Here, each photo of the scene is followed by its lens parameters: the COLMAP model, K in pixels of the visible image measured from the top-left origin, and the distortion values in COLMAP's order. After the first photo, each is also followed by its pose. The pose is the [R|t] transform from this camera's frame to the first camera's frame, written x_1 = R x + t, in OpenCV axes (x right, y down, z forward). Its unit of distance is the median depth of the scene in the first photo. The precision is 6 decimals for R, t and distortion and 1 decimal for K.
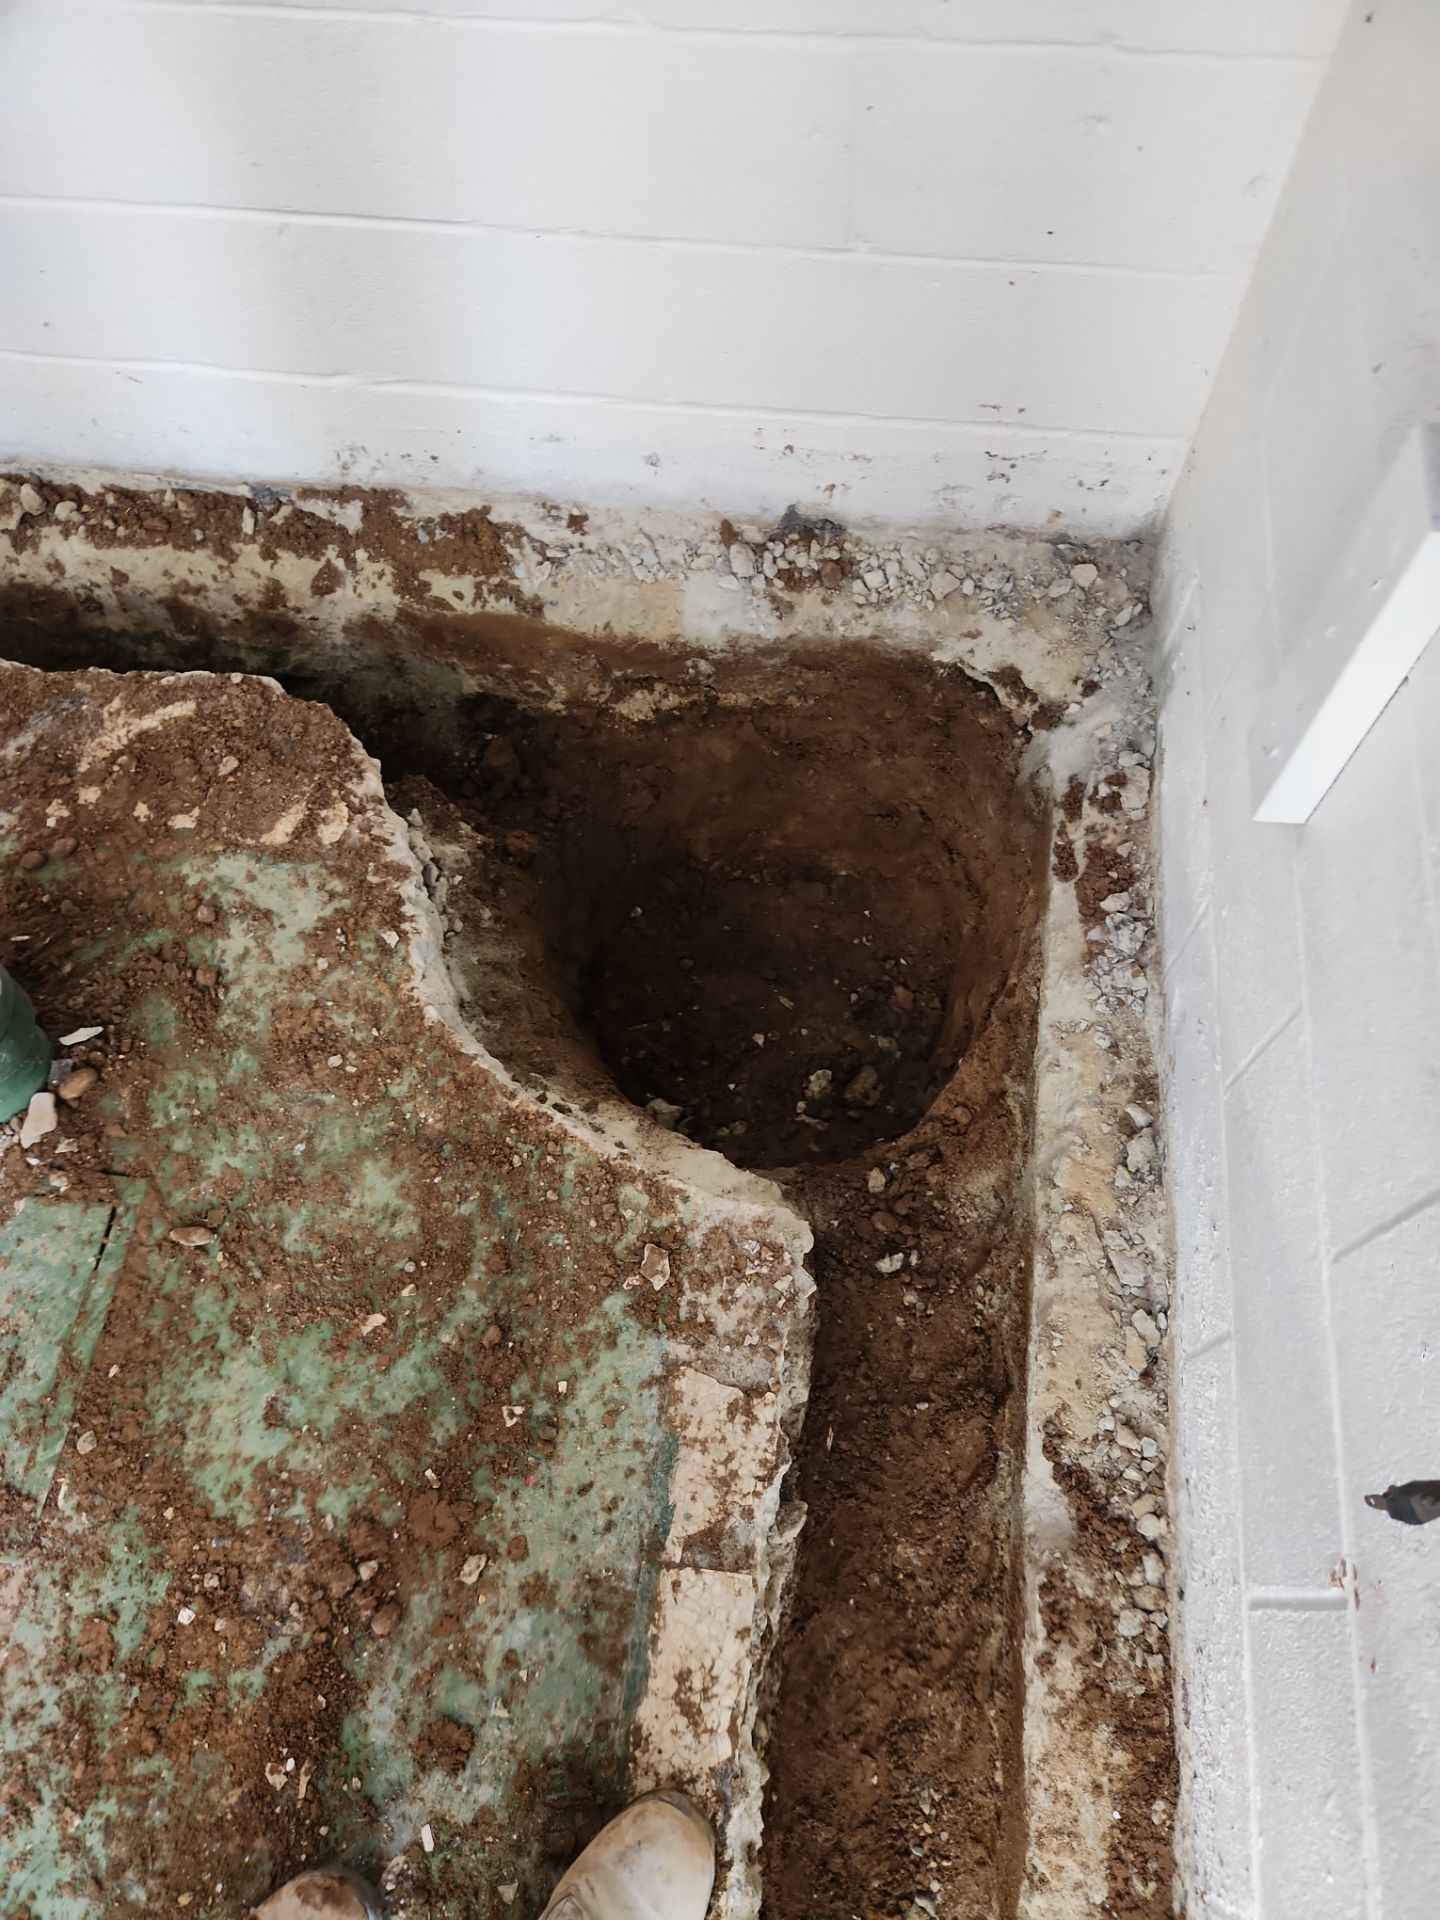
lens RADIAL K [[1267.7, 0, 749.2], [0, 1267.7, 960.5], [0, 0, 1]] dist [0.044446, -0.053649]
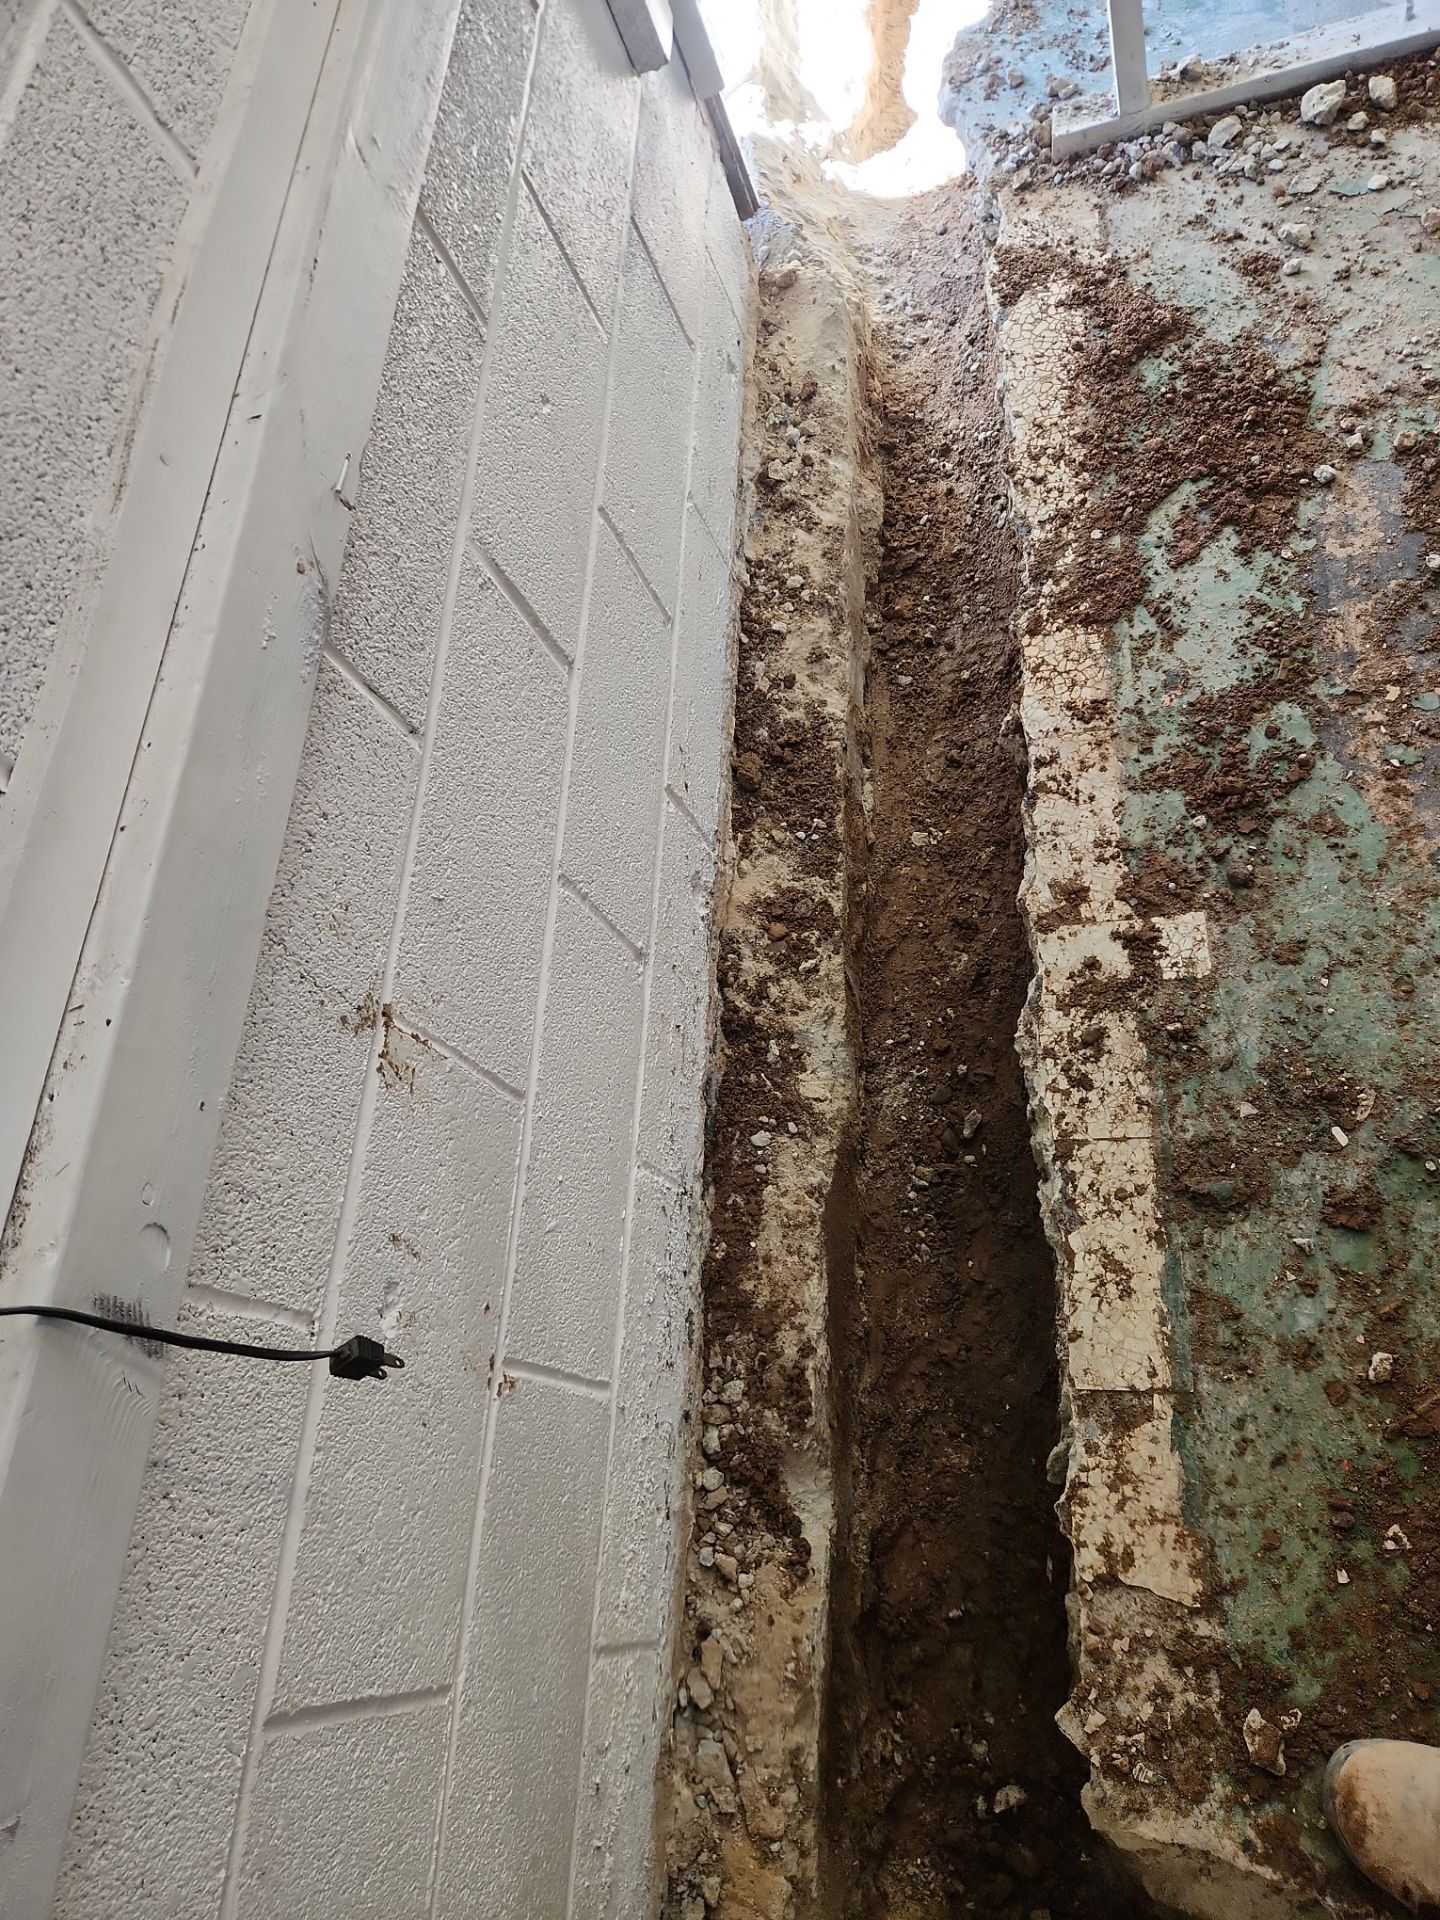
lens RADIAL K [[1267.7, 0, 749.2], [0, 1267.7, 960.5], [0, 0, 1]] dist [0.044446, -0.053649]
pose [[-0.935883, 0.209357, 0.283360, -0.107965], [0.093937, -0.626890, 0.773424, -0.106978], [0.339557, 0.750452, 0.567030, 0.080107]]
